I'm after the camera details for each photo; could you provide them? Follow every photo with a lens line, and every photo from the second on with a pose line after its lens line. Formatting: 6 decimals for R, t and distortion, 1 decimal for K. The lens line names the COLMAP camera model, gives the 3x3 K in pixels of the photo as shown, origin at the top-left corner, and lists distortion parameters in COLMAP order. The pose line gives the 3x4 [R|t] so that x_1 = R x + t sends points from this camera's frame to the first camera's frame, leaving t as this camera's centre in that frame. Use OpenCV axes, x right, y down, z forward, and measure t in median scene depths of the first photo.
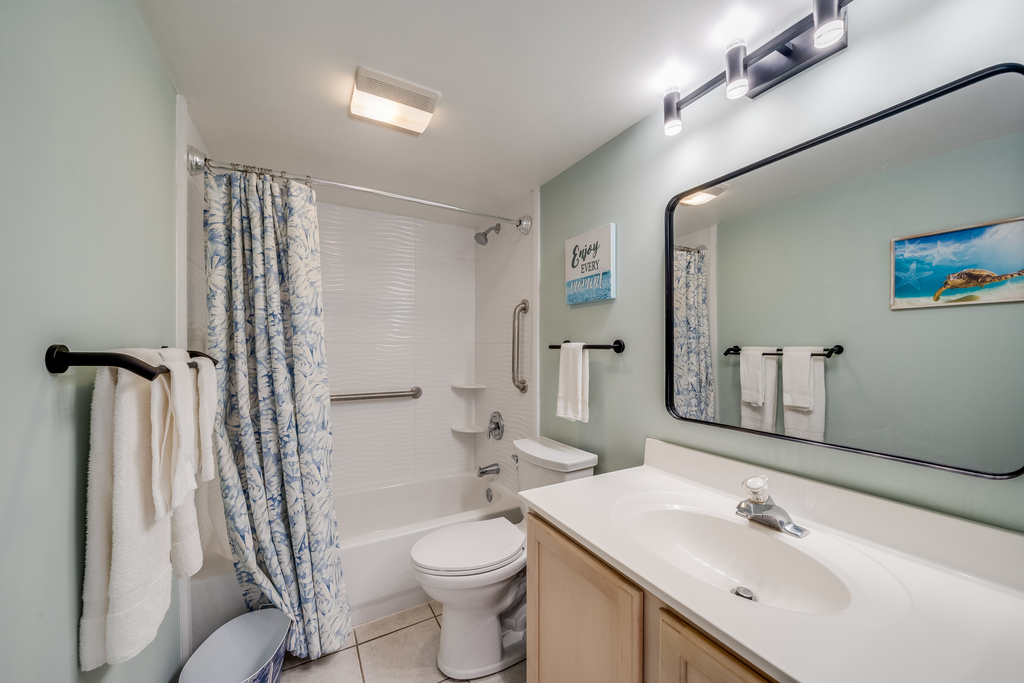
lens RADIAL K [[400.8, 0, 510.0], [0, 400.8, 355.0], [0, 0, 1]] dist [-0.001570, -0.000168]
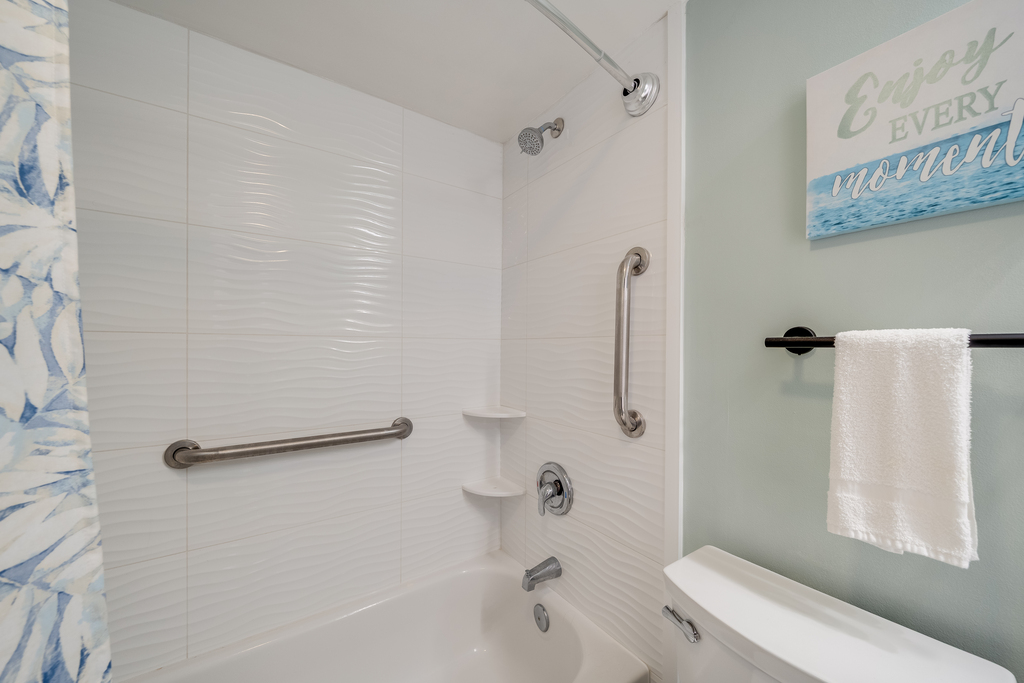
lens RADIAL K [[391.1, 0, 513.9], [0, 391.1, 352.1], [0, 0, 1]] dist [0.011700, 0.000109]
pose [[0.994041, -0.000043, 0.109007, -0.172065], [0.000804, 0.999976, -0.006936, -0.006435], [-0.109004, 0.006983, 0.994017, 0.552833]]
